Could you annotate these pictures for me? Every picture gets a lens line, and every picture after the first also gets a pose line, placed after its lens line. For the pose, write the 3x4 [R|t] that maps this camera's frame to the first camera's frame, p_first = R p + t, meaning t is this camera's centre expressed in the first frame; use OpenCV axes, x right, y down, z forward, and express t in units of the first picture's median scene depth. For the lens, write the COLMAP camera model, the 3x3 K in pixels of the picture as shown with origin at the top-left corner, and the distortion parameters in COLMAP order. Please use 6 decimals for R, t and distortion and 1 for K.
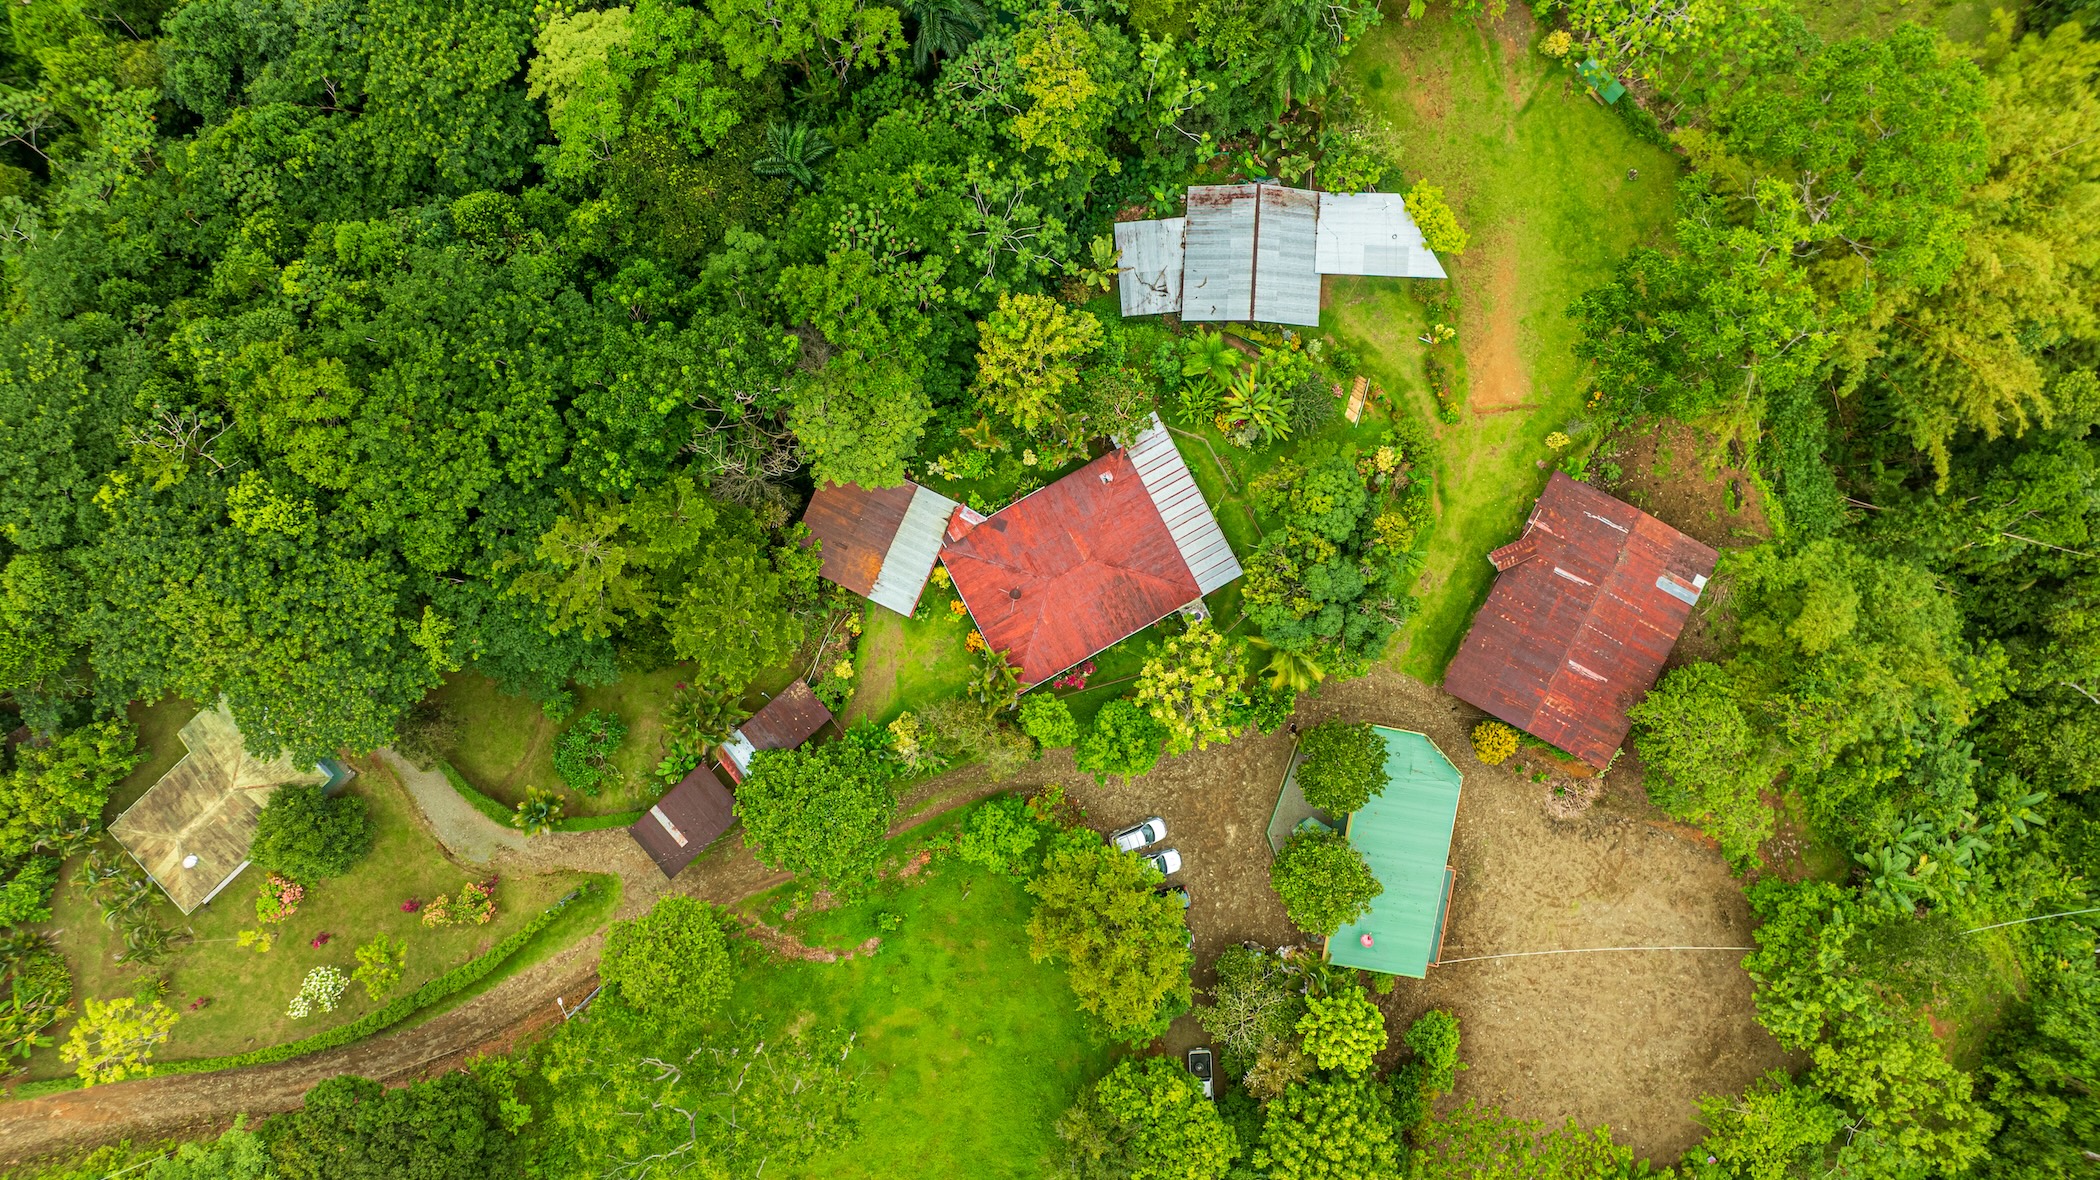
lens RADIAL K [[1488.4, 0, 1050.5], [0, 1488.4, 587.8], [0, 0, 1]] dist [-0.025685, 0.026500]
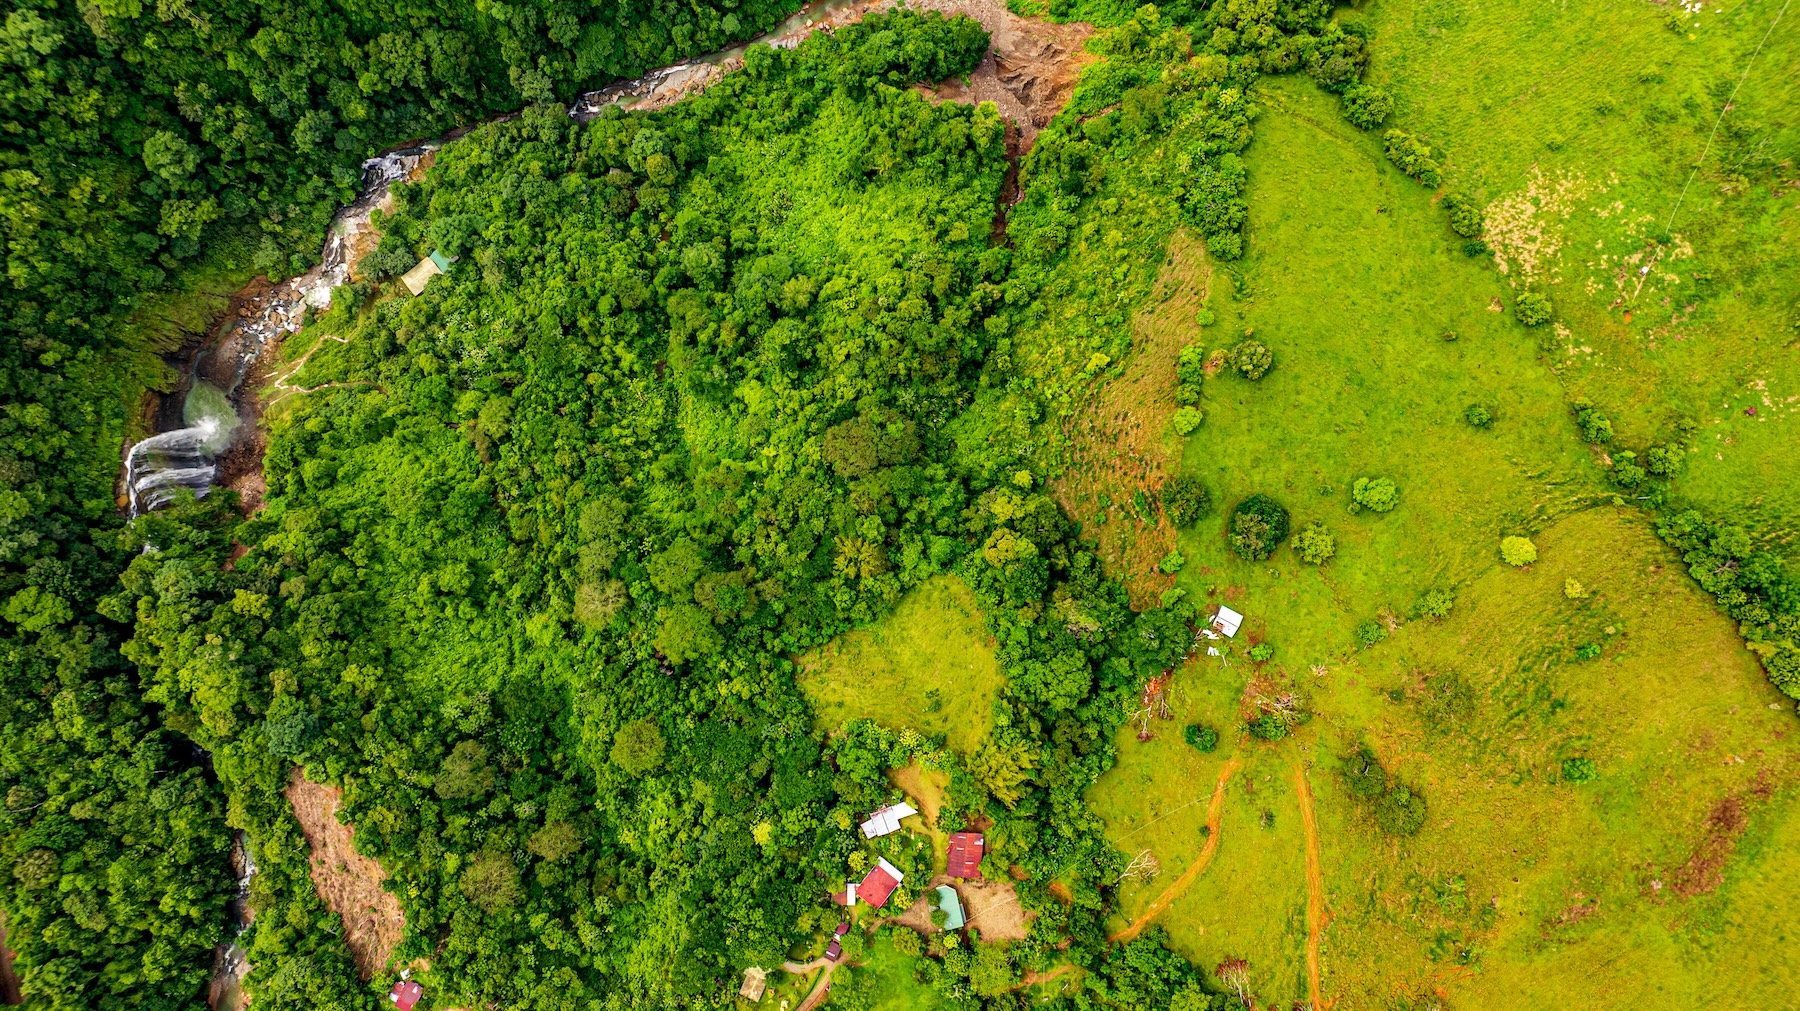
lens RADIAL K [[1275.8, 0, 912.0], [0, 1275.8, 512.4], [0, 0, 1]] dist [-0.025685, 0.026500]
pose [[0.918406, -0.395581, 0.006800, 0.689466], [0.395634, 0.918165, -0.021131, -1.208536], [0.002115, 0.022098, 0.999754, -4.053959]]
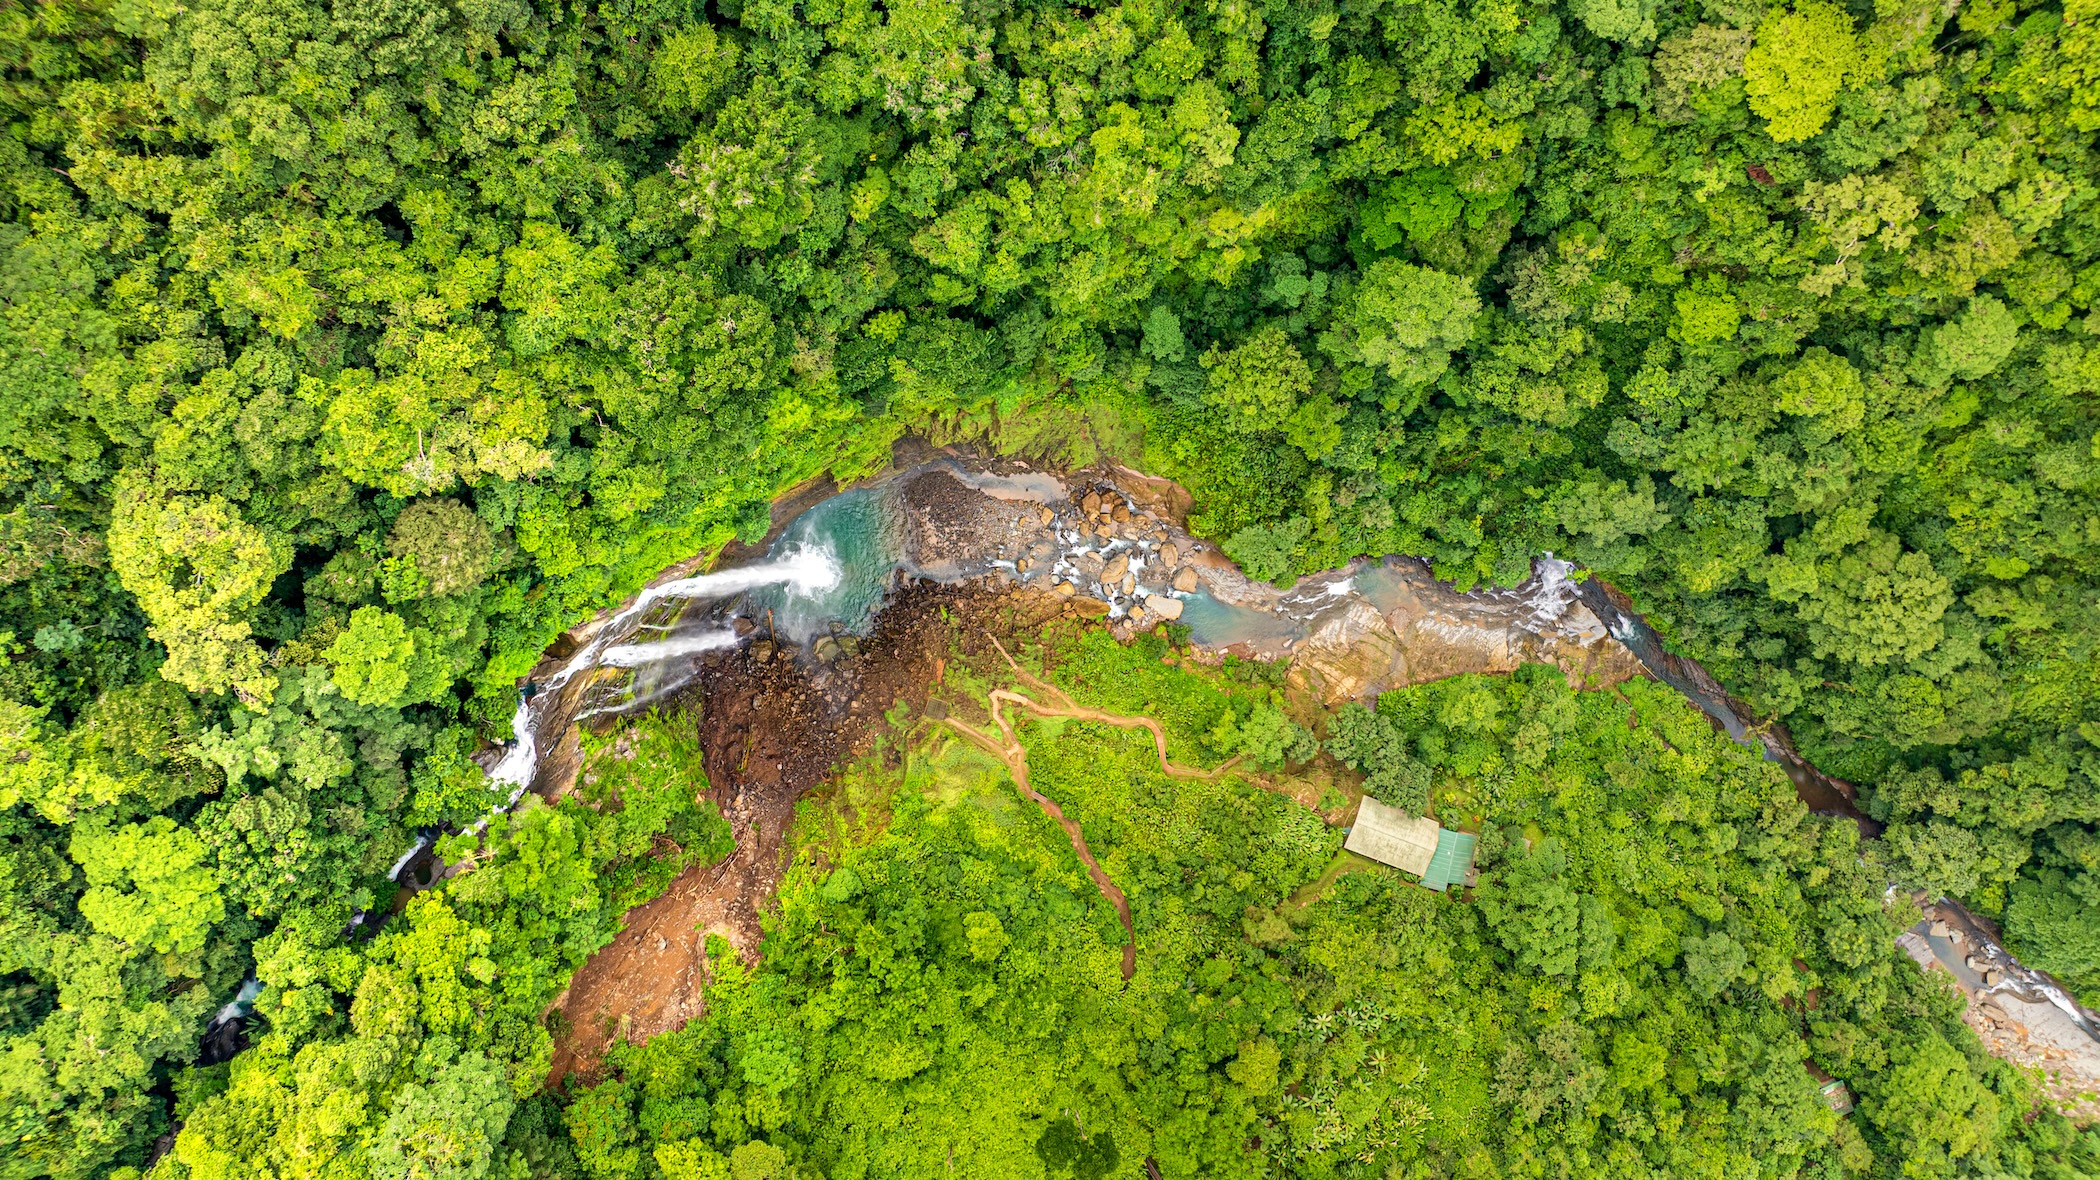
lens RADIAL K [[1488.4, 0, 1044.2], [0, 1488.4, 576.8], [0, 0, 1]] dist [-0.025685, 0.026500]
pose [[0.821761, 0.569616, 0.015690, -1.915457], [-0.569766, 0.821773, 0.007403, -3.368027], [-0.008677, -0.015023, 0.999849, -0.970755]]
